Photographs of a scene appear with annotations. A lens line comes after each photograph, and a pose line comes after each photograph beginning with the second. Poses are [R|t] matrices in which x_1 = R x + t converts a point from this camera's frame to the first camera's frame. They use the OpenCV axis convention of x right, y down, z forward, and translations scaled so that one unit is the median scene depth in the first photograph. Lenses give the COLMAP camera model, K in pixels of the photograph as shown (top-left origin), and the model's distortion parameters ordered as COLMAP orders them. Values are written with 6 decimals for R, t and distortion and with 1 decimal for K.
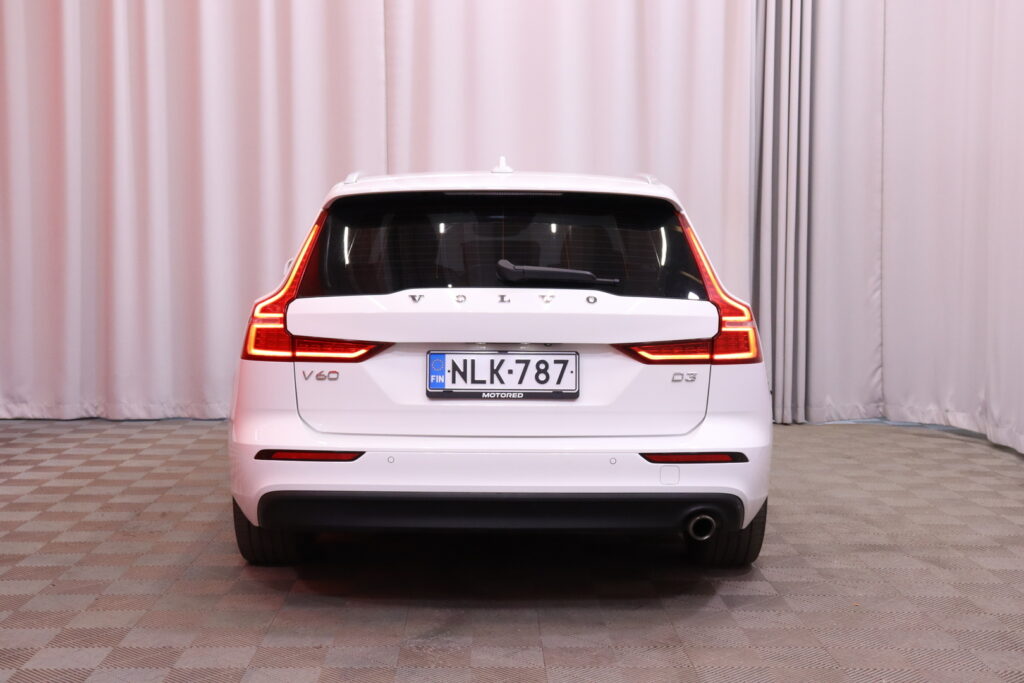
lens RADIAL K [[1431.1, 0, 511.4], [0, 1431.1, 336.8], [0, 0, 1]] dist [0.003258, 0.000000]
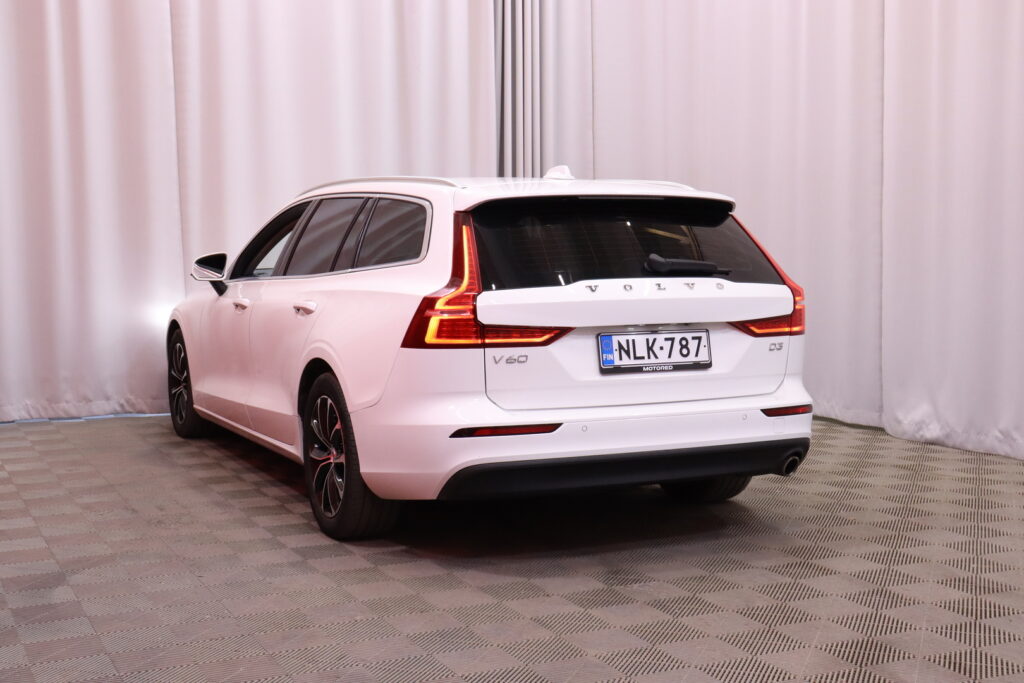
lens RADIAL K [[1326.1, 0, 514.8], [0, 1326.1, 345.5], [0, 0, 1]] dist [-0.005250, 0.000000]
pose [[0.909151, -0.043288, 0.414210, -0.563381], [0.037765, 0.999055, 0.021517, -0.006059], [-0.414750, -0.003920, 0.909927, 0.050061]]
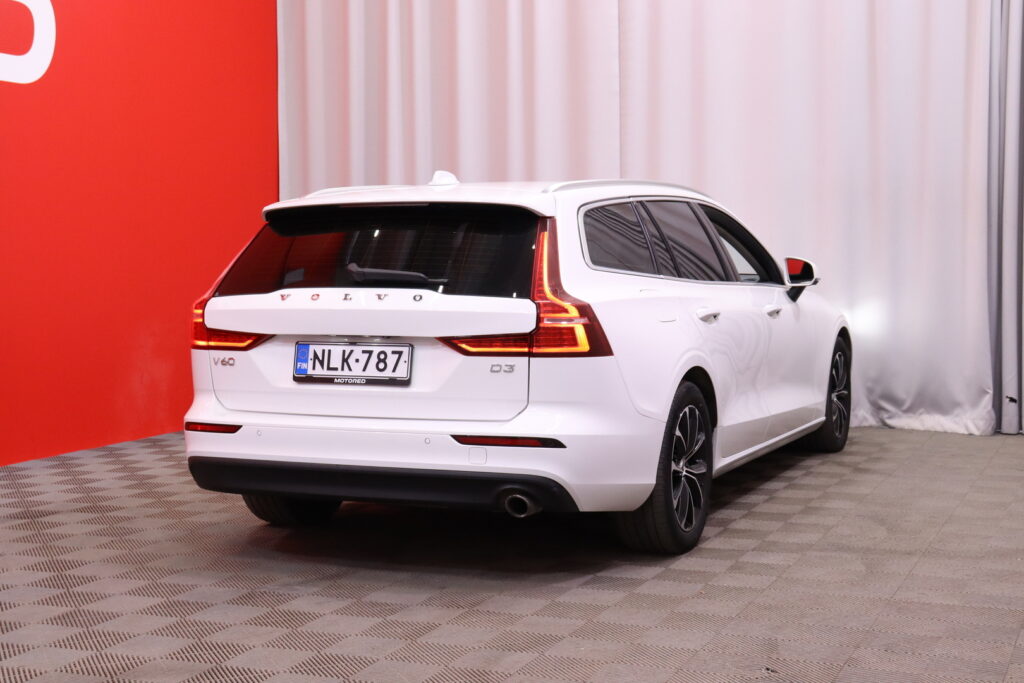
lens RADIAL K [[1439.6, 0, 509.4], [0, 1439.6, 342.1], [0, 0, 1]] dist [0.007596, 0.000000]
pose [[0.917234, 0.010160, -0.398219, 0.568888], [-0.008807, 0.999948, 0.005227, 0.002330], [0.398251, -0.001287, 0.917275, -0.012290]]
